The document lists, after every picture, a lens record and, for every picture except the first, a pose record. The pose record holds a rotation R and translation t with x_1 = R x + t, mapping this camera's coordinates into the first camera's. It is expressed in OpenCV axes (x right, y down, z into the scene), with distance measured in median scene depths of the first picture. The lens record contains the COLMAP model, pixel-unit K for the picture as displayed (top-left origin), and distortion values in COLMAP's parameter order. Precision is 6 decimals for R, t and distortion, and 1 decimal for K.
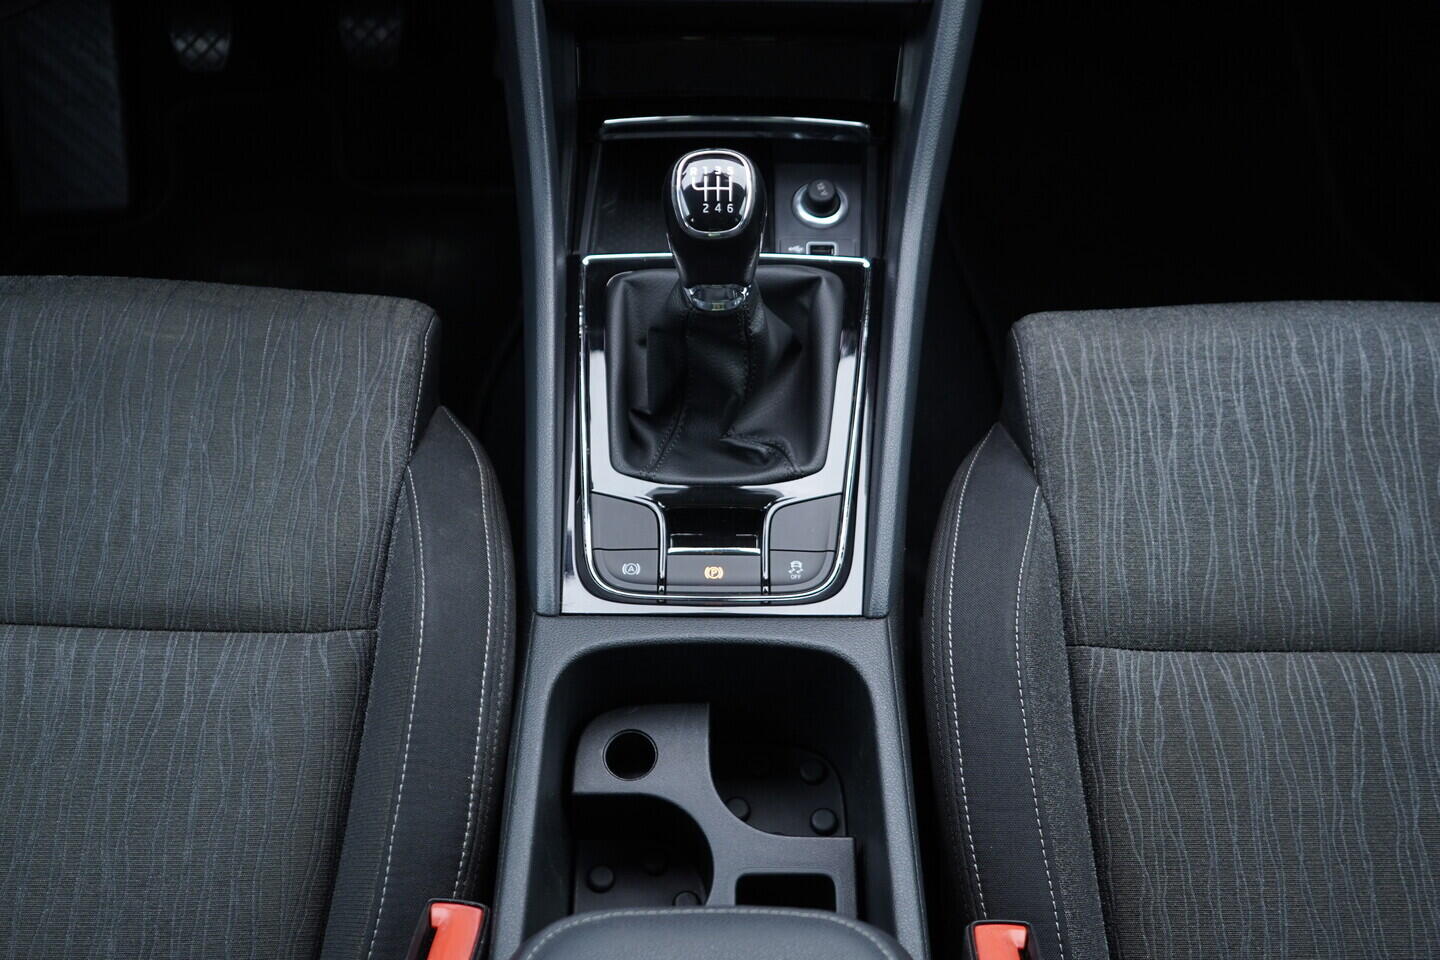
lens RADIAL K [[1625.3, 0, 720.0], [0, 1625.3, 480.0], [0, 0, 1]] dist [-0.028254, 0.064054]
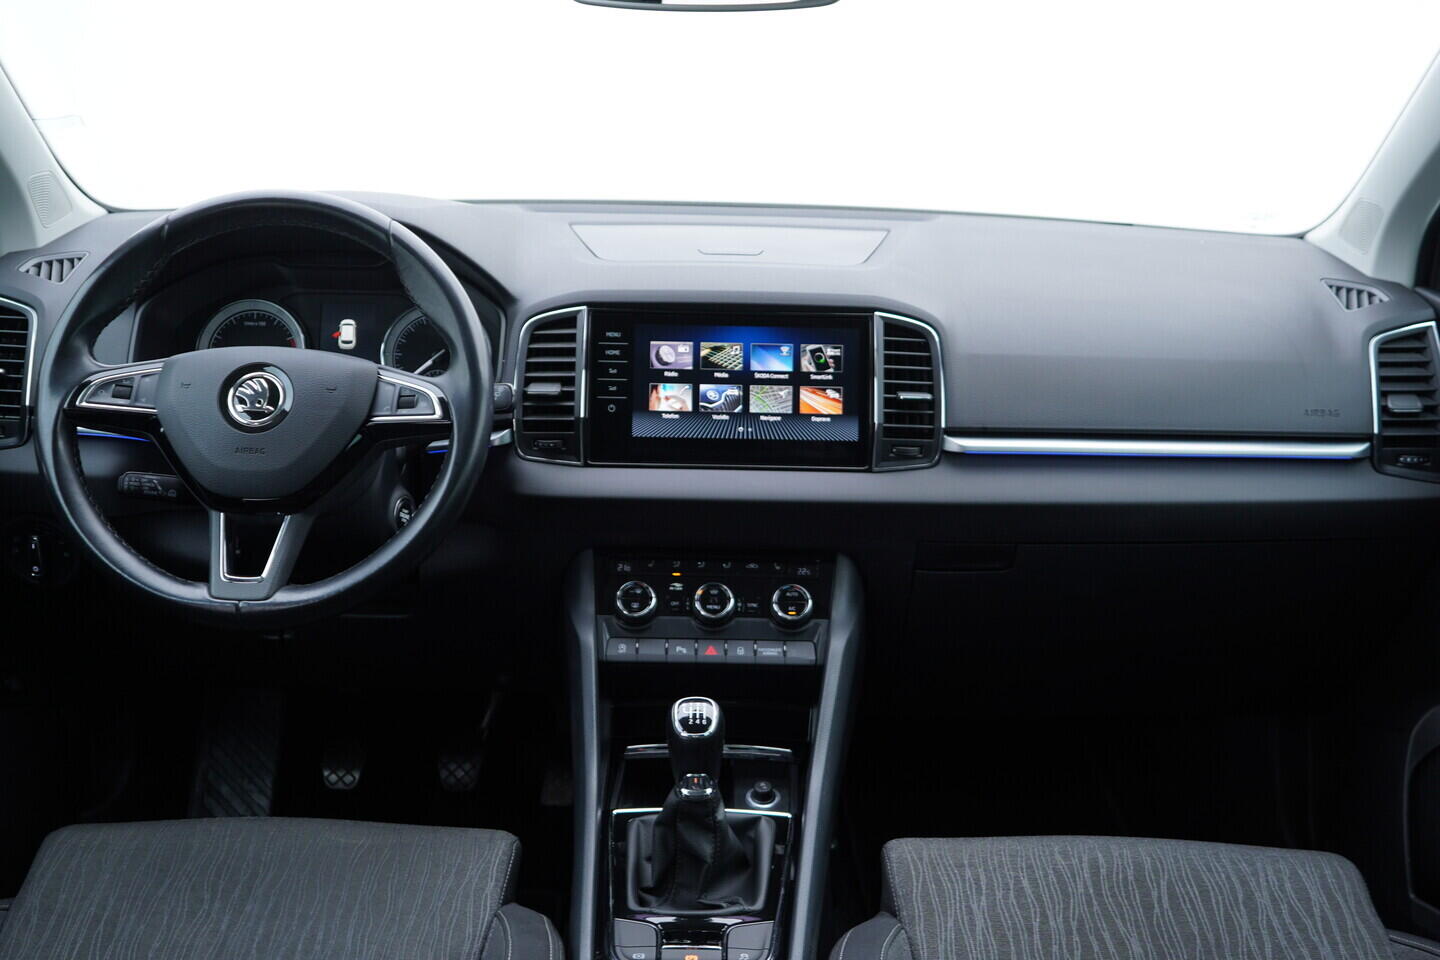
lens RADIAL K [[1625.3, 0, 720.0], [0, 1625.3, 480.0], [0, 0, 1]] dist [-0.028254, 0.064054]
pose [[0.999932, 0.010286, 0.005540, 0.009197], [-0.004732, 0.790145, -0.612901, 0.625361], [-0.010682, 0.612833, 0.790140, -0.497679]]
